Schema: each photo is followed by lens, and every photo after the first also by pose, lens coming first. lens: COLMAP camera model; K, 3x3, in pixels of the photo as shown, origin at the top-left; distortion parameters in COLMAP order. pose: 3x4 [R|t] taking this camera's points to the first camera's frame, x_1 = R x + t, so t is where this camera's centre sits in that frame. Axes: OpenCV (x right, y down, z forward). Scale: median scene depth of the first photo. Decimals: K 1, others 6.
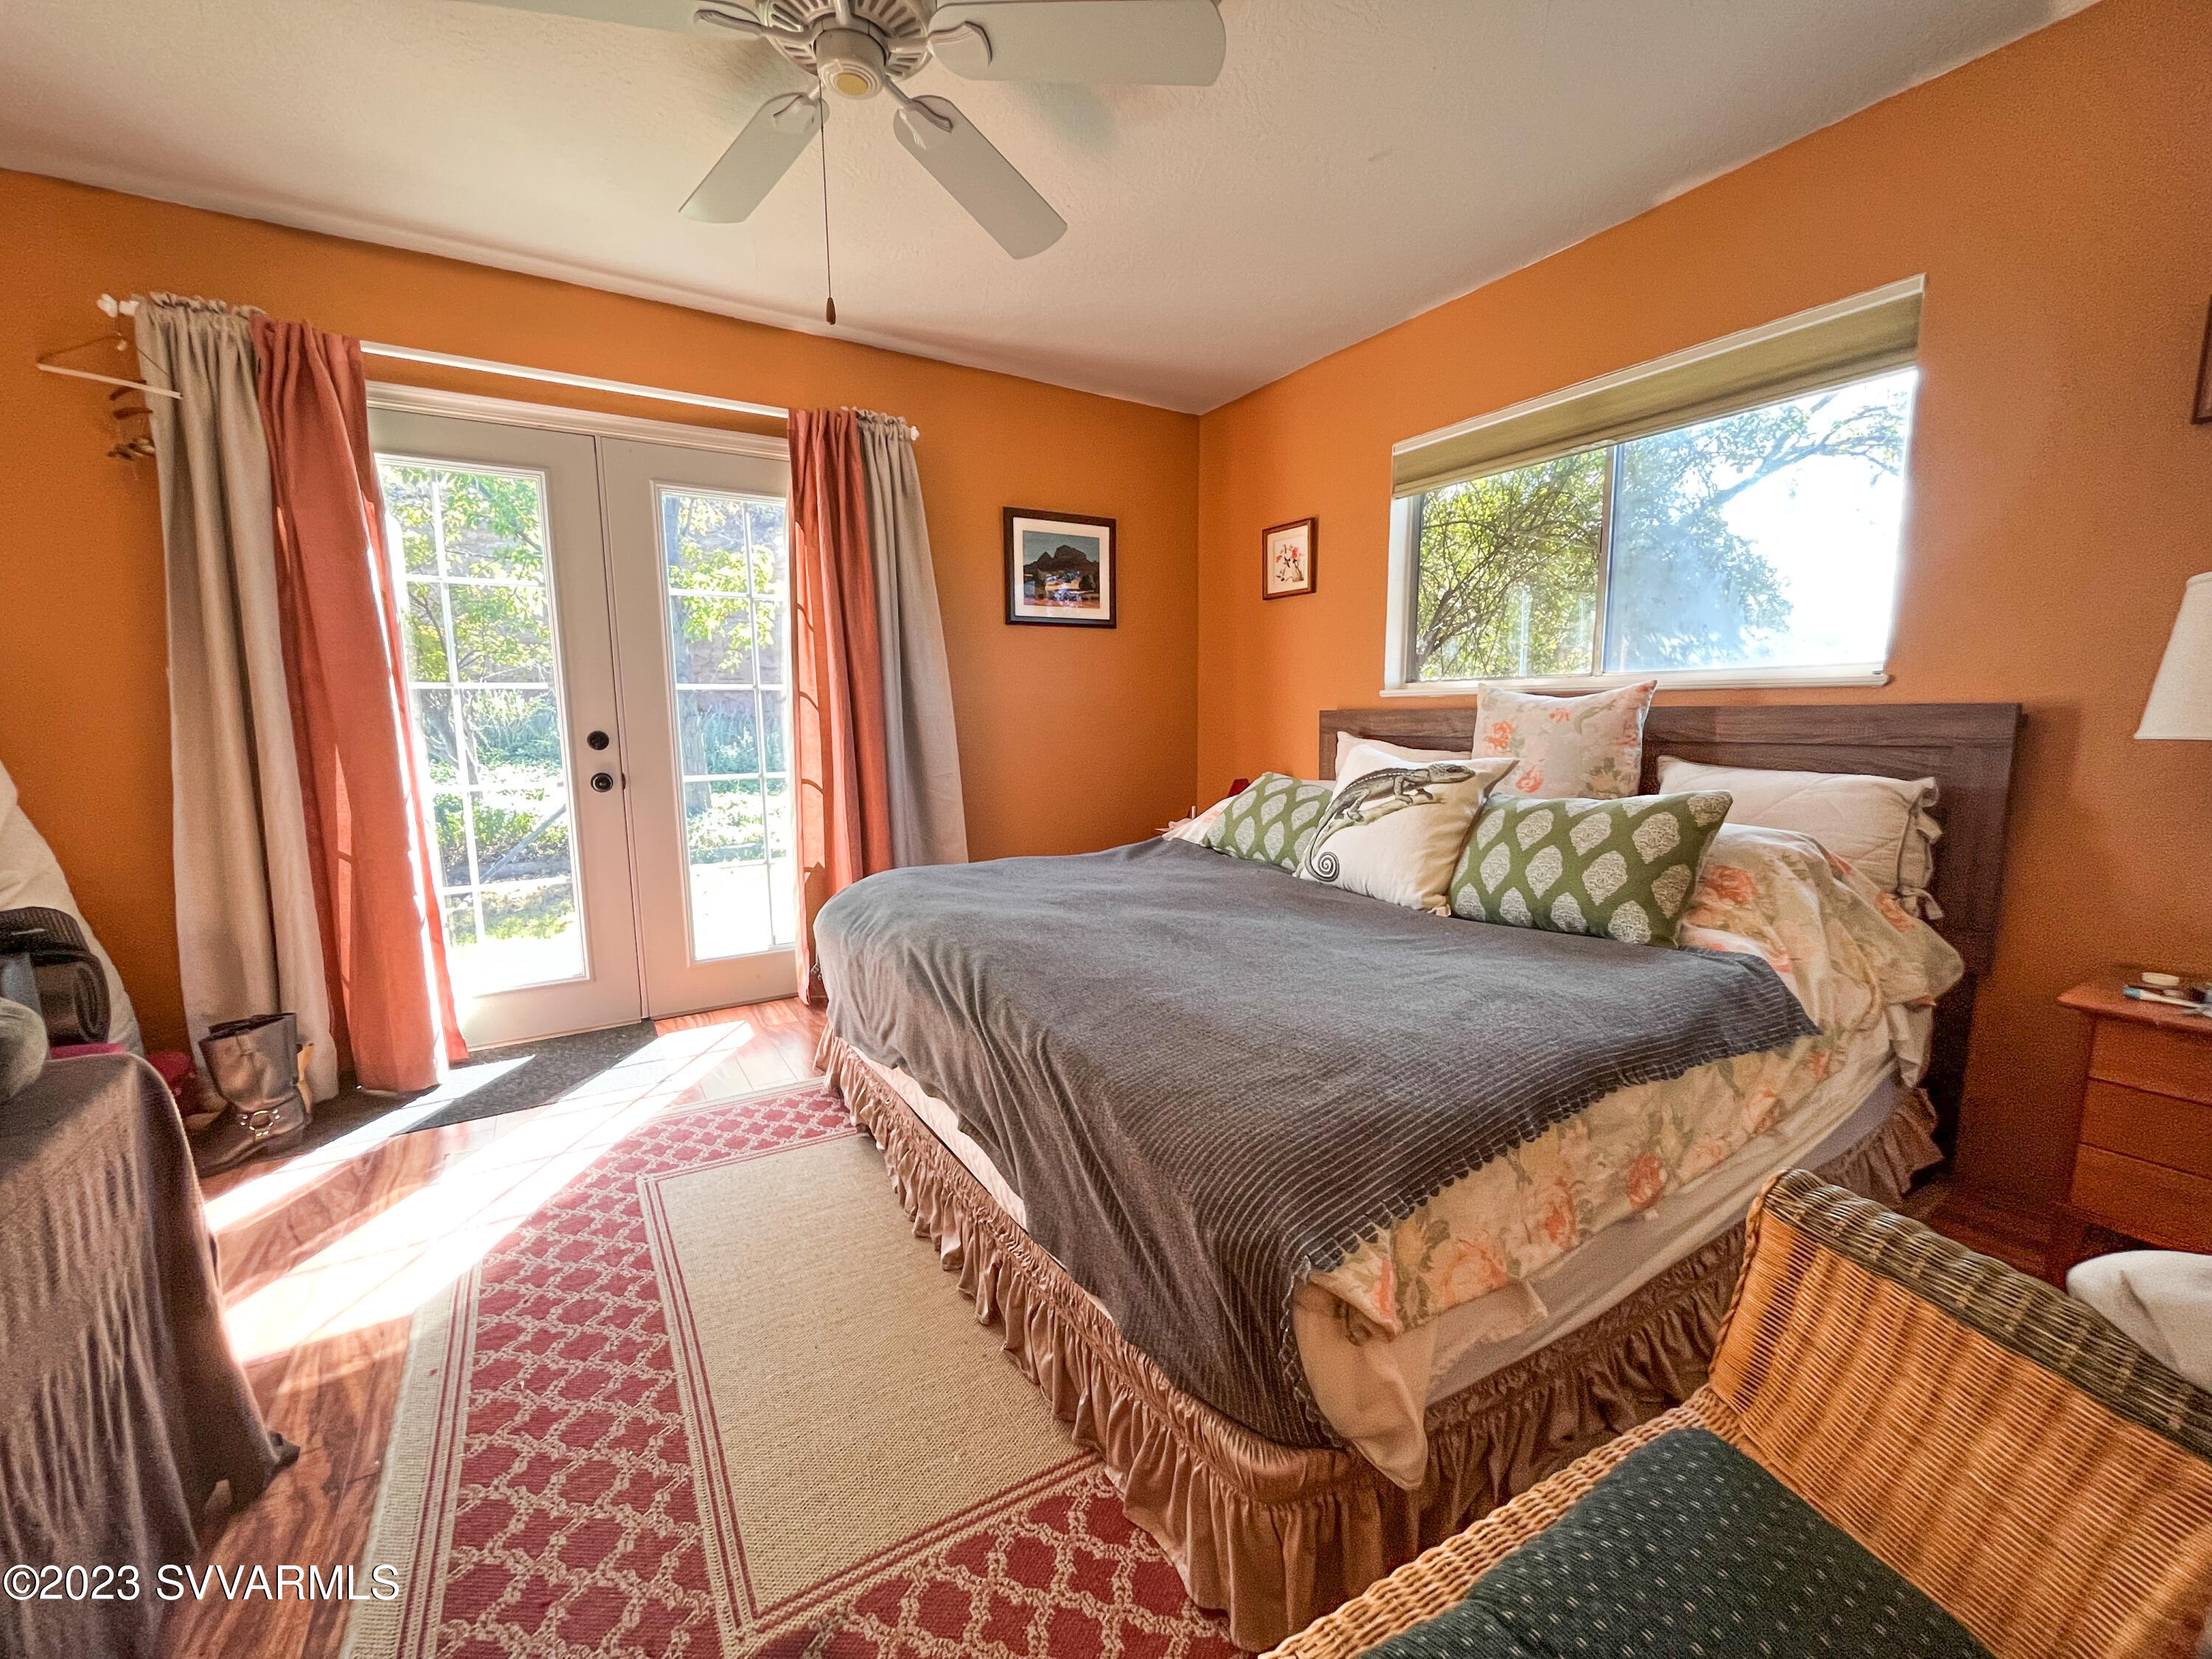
lens RADIAL K [[887.8, 0, 1104.5], [0, 887.8, 830.4], [0, 0, 1]] dist [-0.001181, -0.000457]
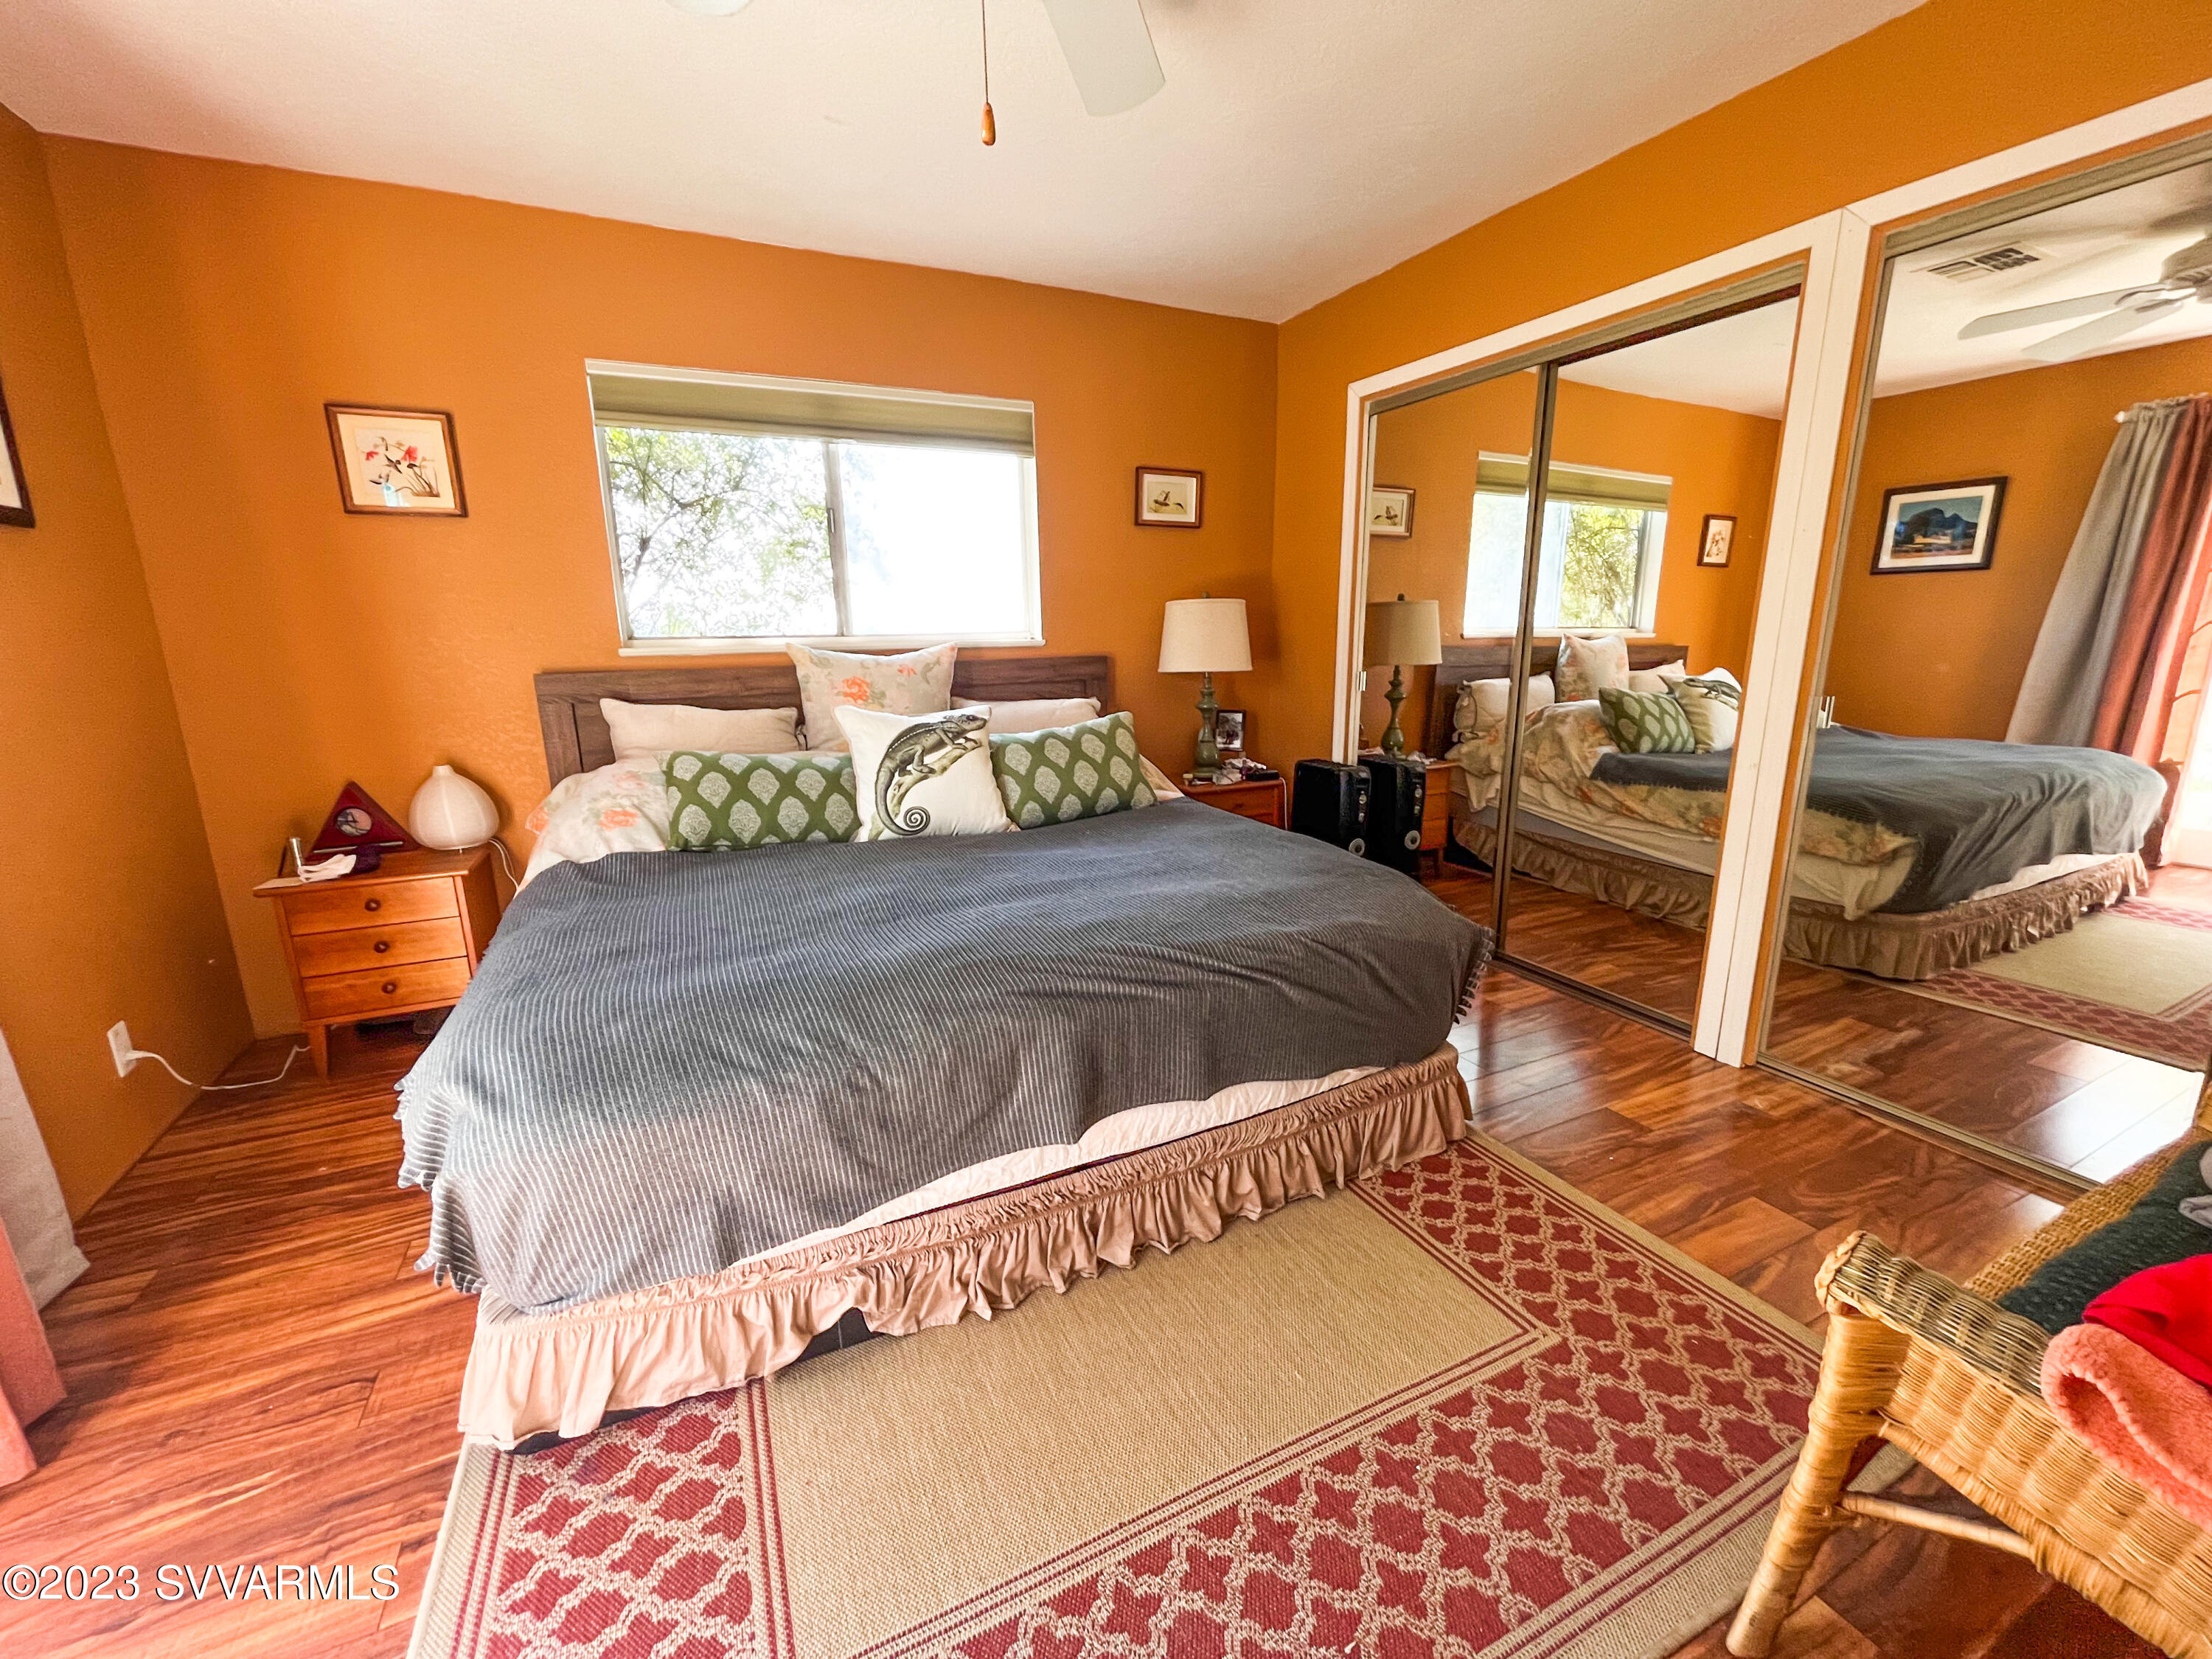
lens RADIAL K [[887.8, 0, 1101.7], [0, 887.8, 826.9], [0, 0, 1]] dist [-0.001181, -0.000457]
pose [[0.115429, -0.210848, 0.970680, -0.777597], [0.146190, 0.970177, 0.193355, -0.127881], [-0.982499, 0.119585, 0.142811, 0.631973]]
